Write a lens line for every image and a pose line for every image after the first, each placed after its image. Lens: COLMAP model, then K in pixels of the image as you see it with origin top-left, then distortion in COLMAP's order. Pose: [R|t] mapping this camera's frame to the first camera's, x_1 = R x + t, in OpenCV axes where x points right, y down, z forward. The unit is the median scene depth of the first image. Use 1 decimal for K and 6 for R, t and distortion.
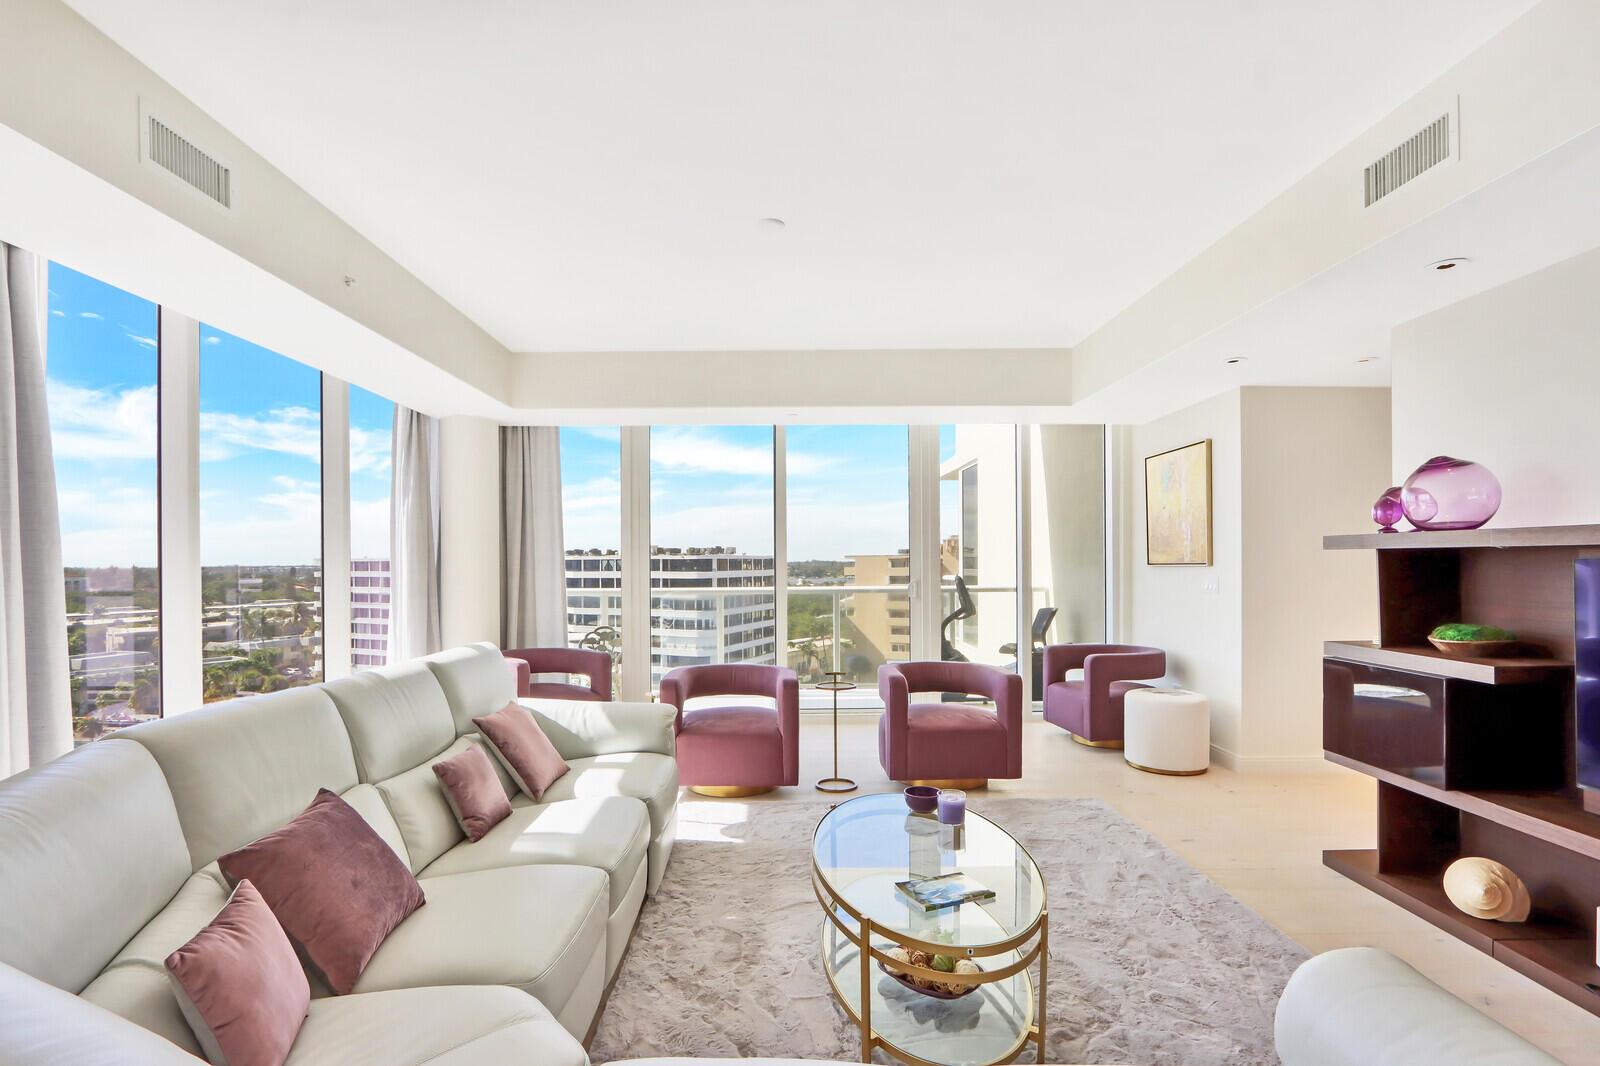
lens RADIAL K [[783.2, 0, 808.8], [0, 783.2, 551.4], [0, 0, 1]] dist [0.000180, -0.000170]
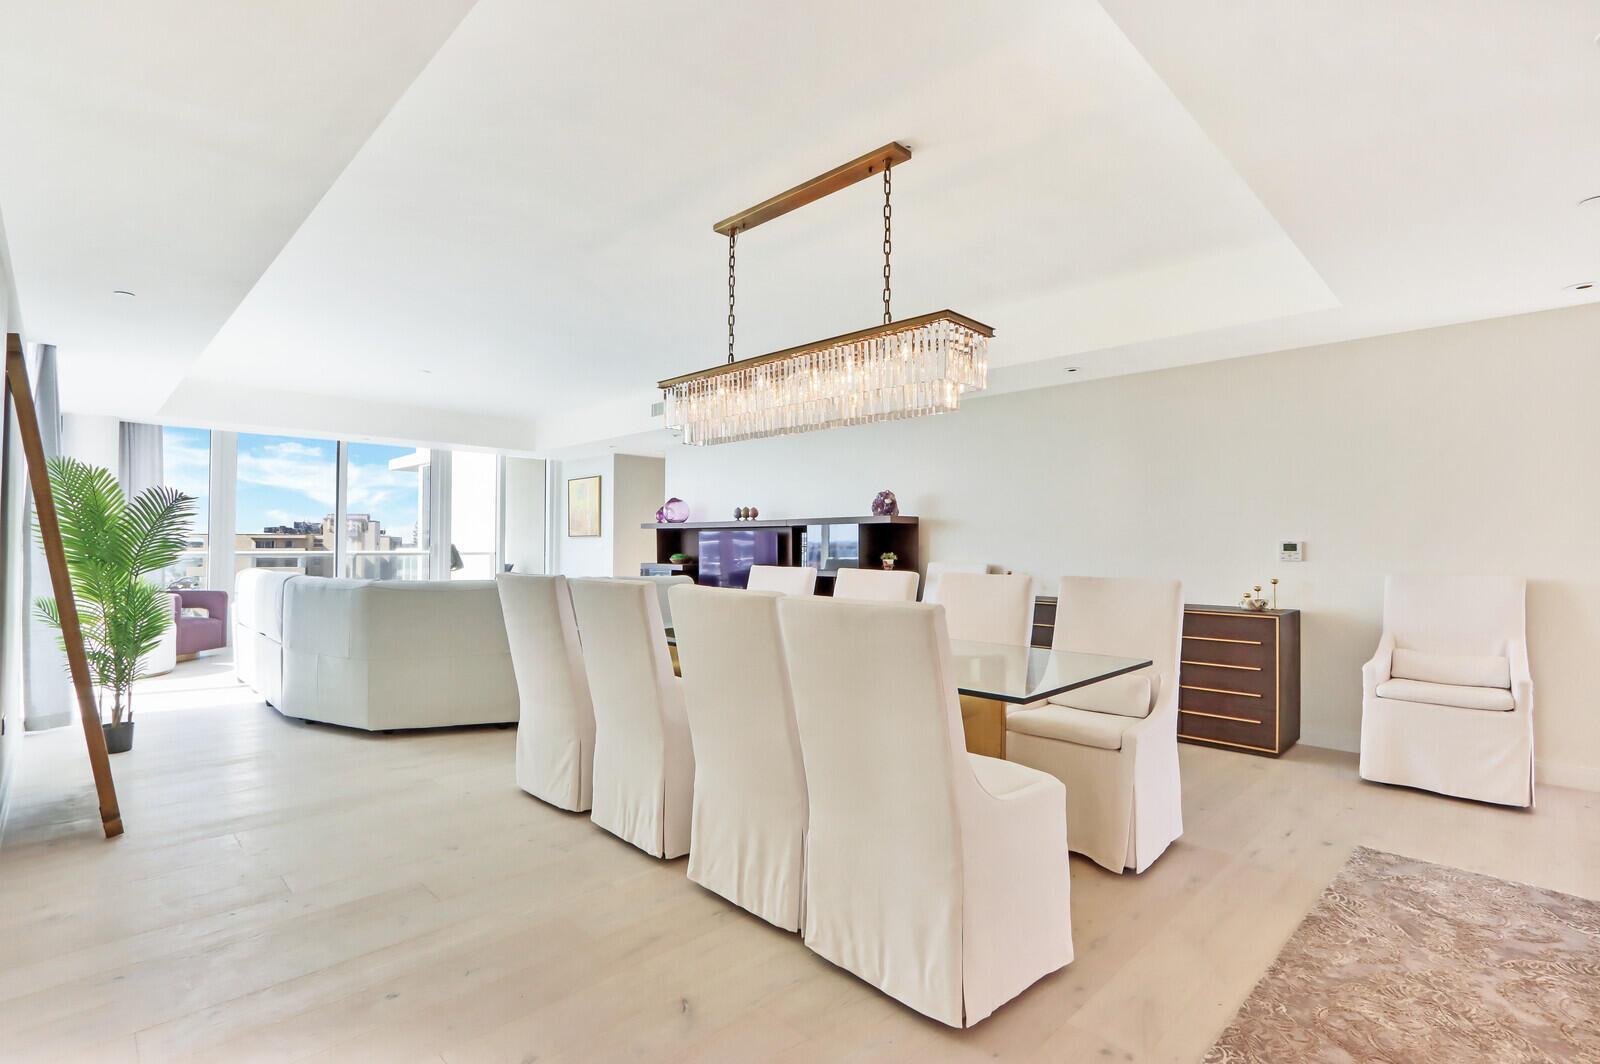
lens RADIAL K [[783.2, 0, 808.8], [0, 783.2, 550.4], [0, 0, 1]] dist [0.000180, -0.000170]
pose [[0.735359, 0.000000, 0.677678, -0.773781], [-0.014287, 0.999778, 0.015502, 0.023282], [-0.677527, -0.021082, 0.735195, -1.433277]]
